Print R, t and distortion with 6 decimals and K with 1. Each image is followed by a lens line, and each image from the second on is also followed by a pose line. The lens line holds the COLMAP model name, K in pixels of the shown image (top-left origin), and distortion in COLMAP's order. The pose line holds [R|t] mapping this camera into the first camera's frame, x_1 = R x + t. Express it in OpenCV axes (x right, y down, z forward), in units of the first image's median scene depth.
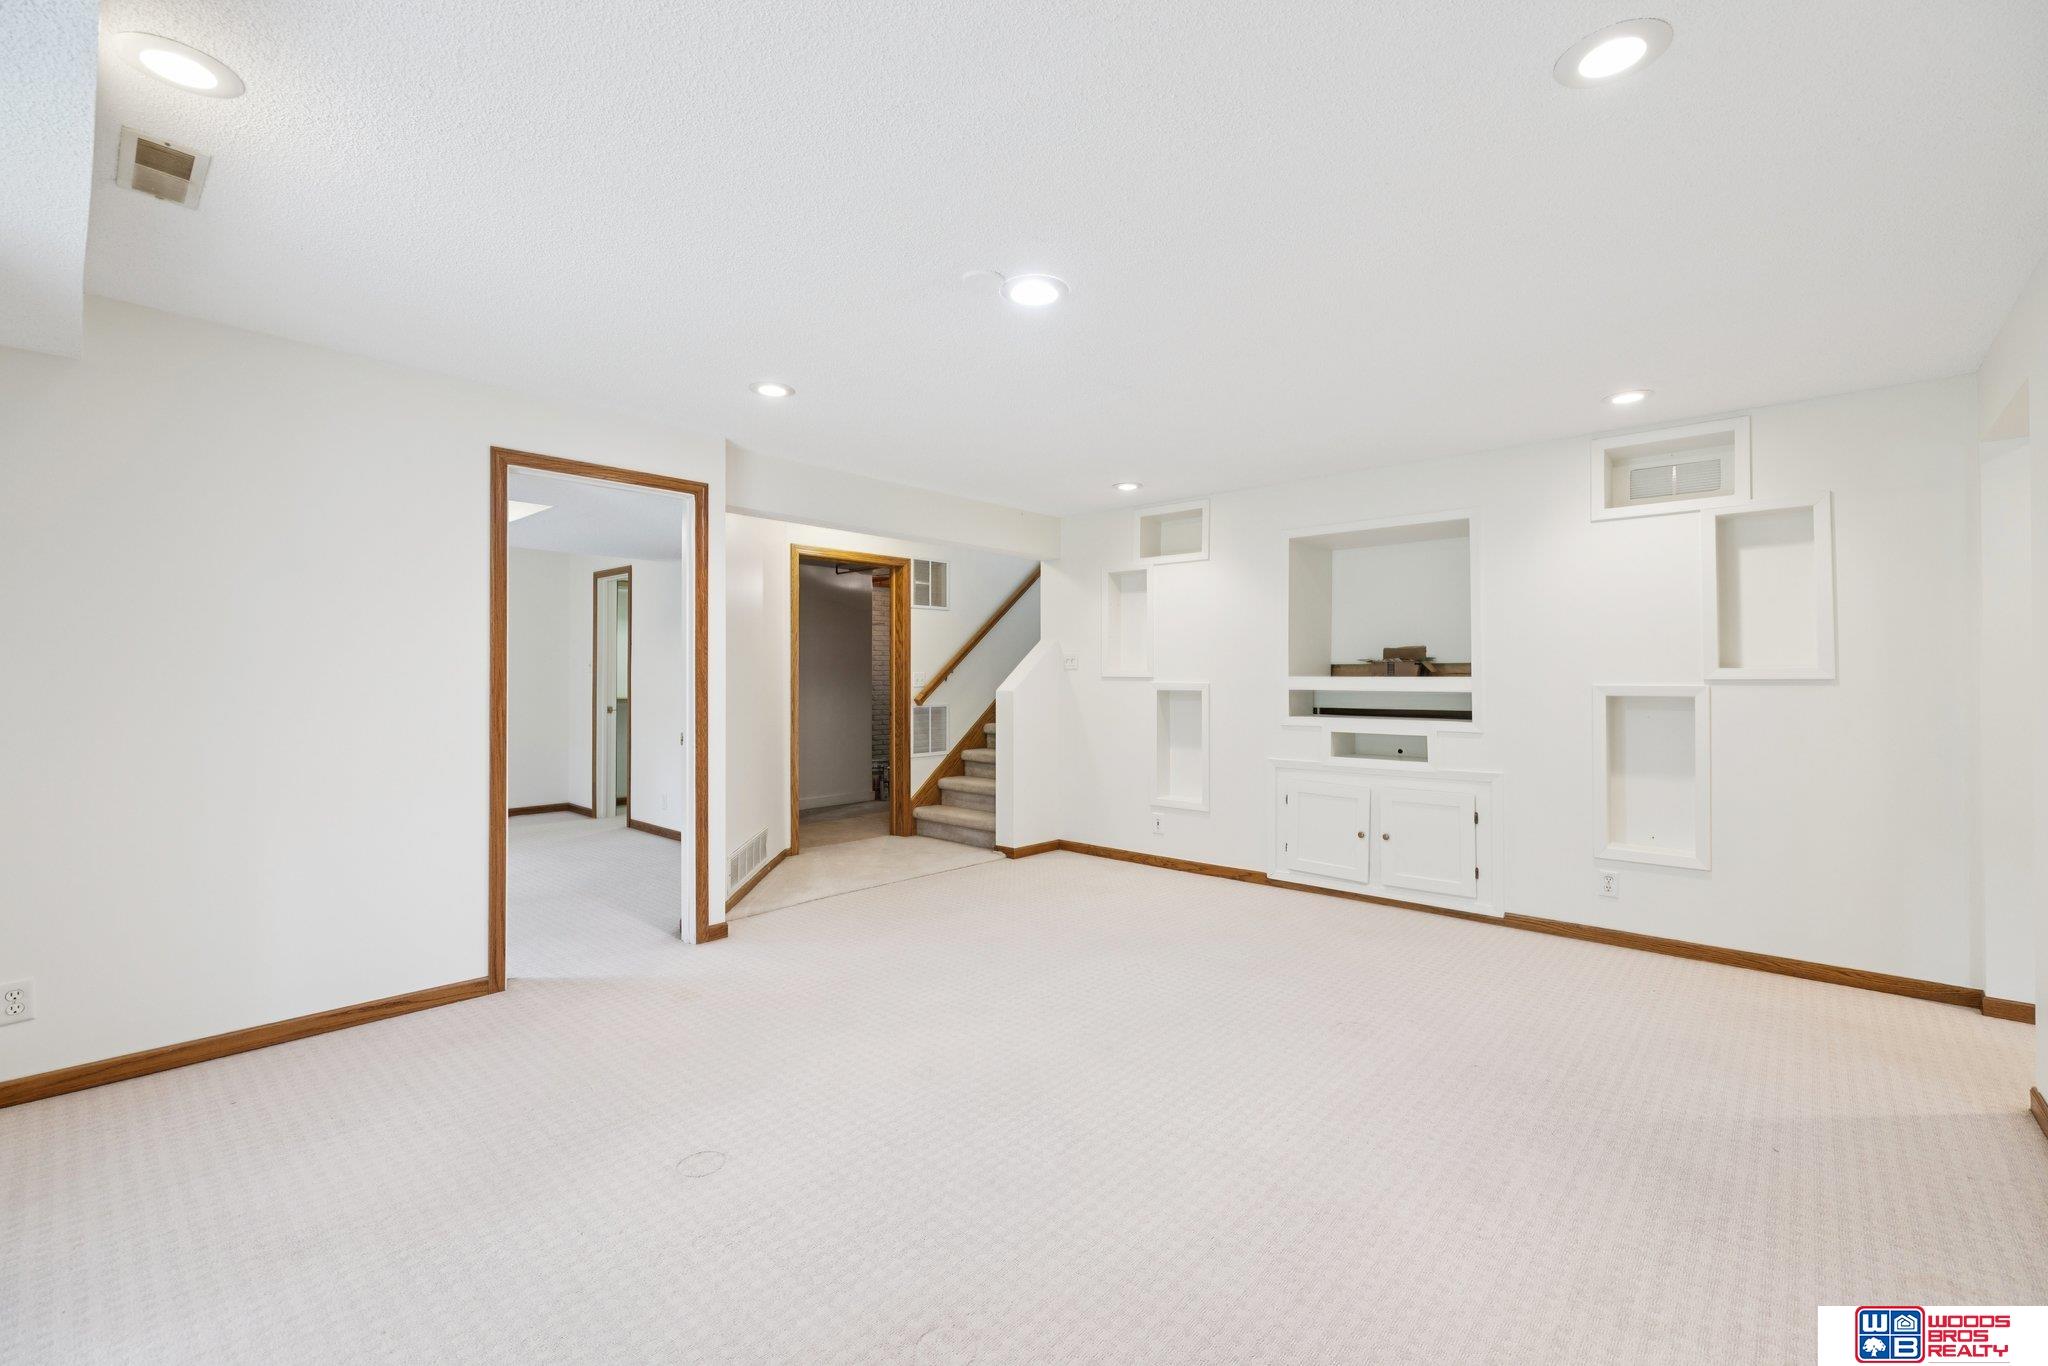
lens RADIAL K [[864.0, 0, 1020.5], [0, 864.0, 674.7], [0, 0, 1]] dist [0.001773, -0.000056]
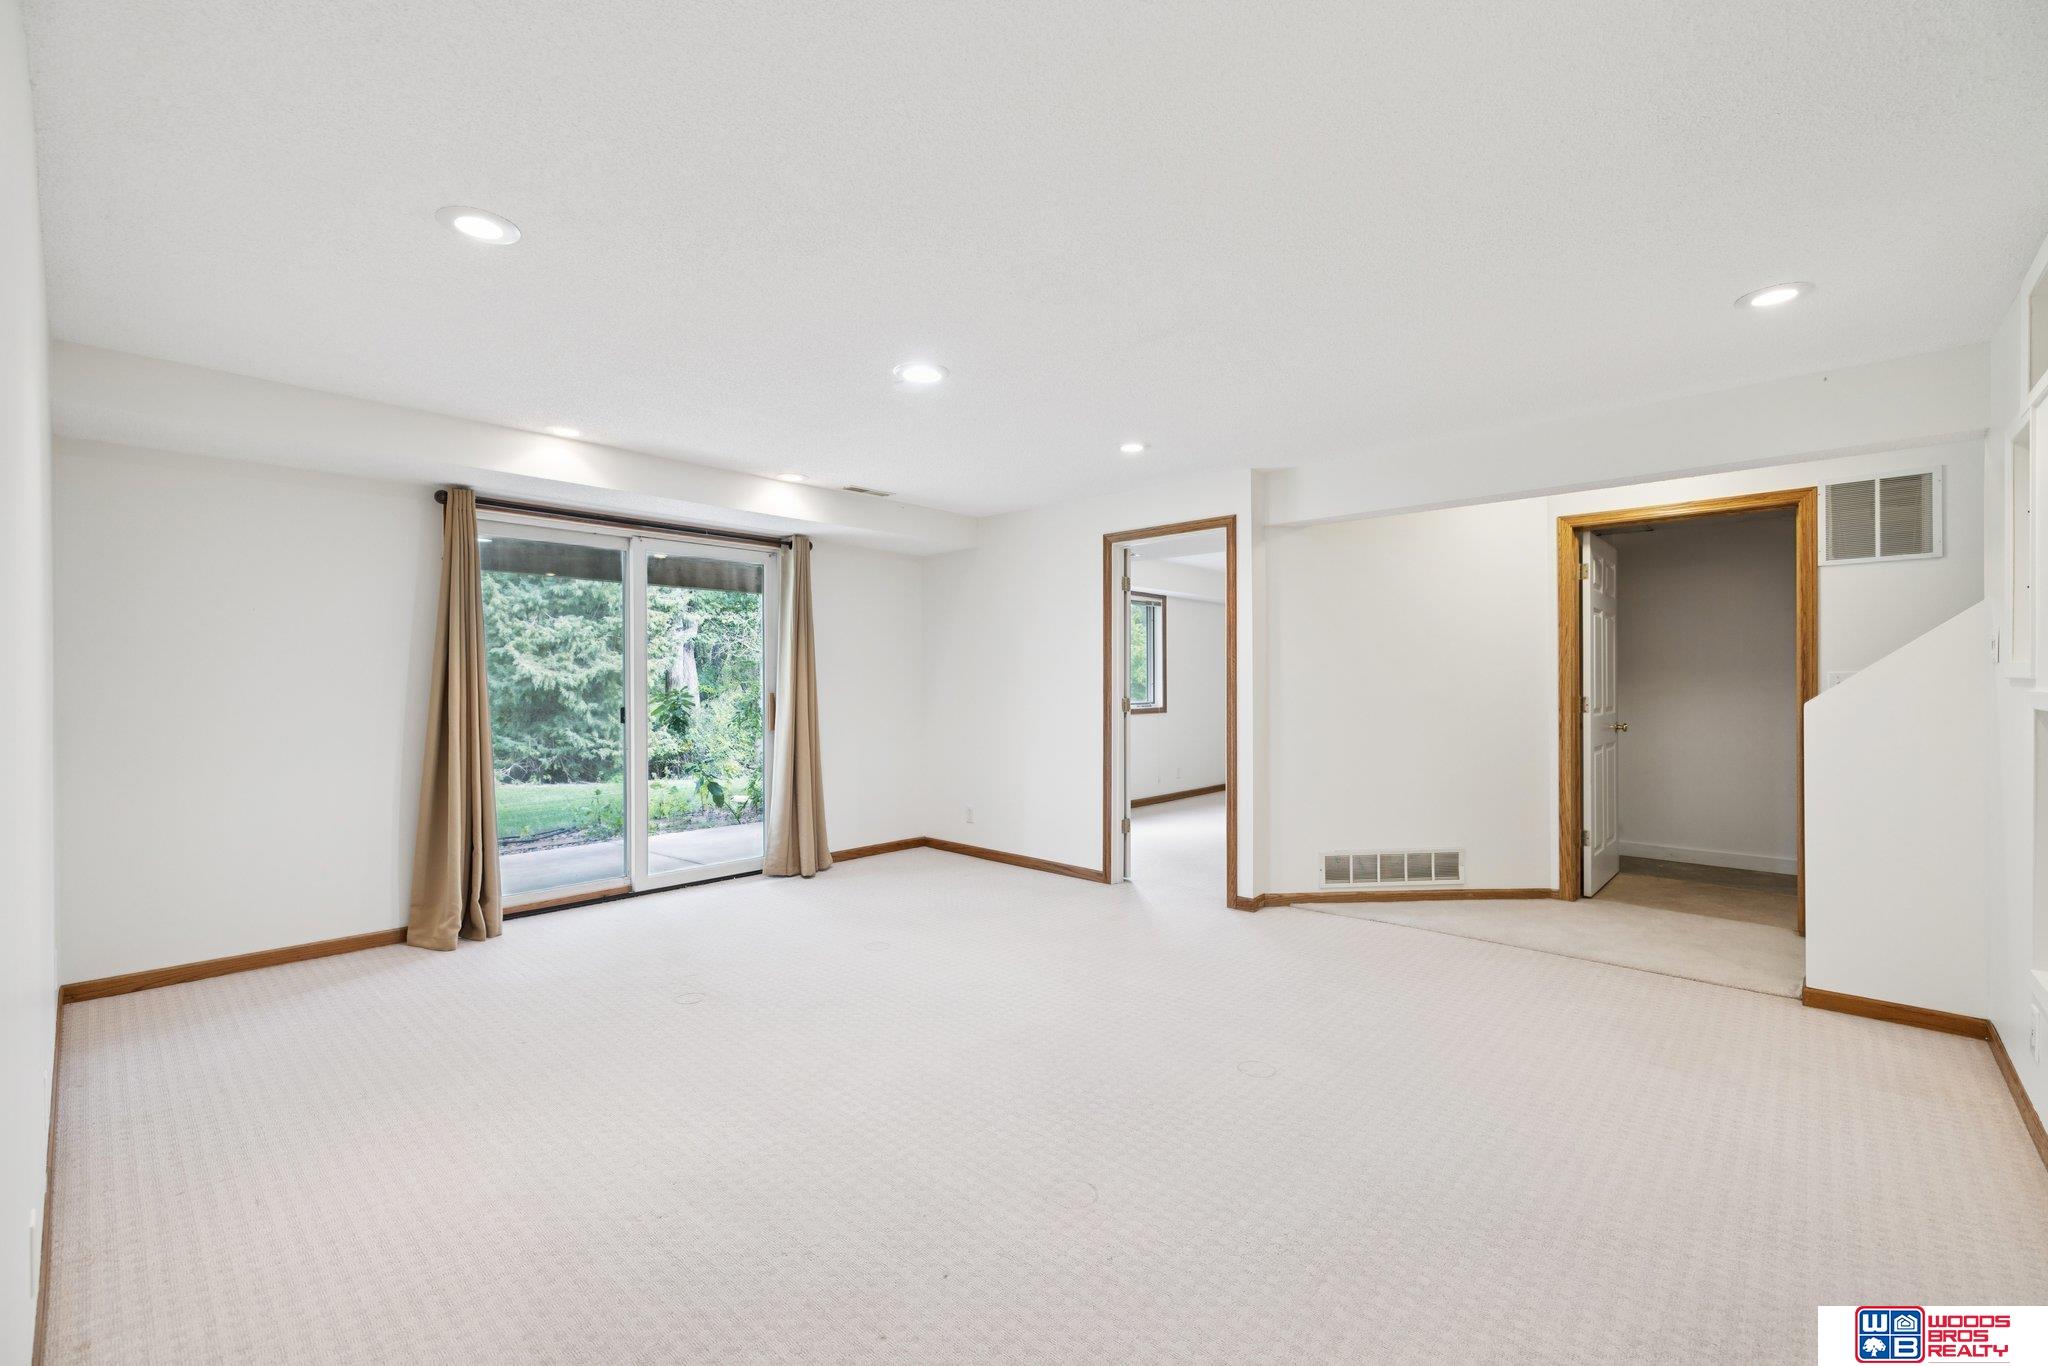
lens RADIAL K [[862.4, 0, 1026.8], [0, 862.4, 683.0], [0, 0, 1]] dist [-0.001357, -0.000014]
pose [[-0.006039, 0.003660, -0.999975, 0.796702], [0.007066, 0.999968, 0.003617, -0.001708], [0.999957, -0.007044, -0.006065, 0.725492]]
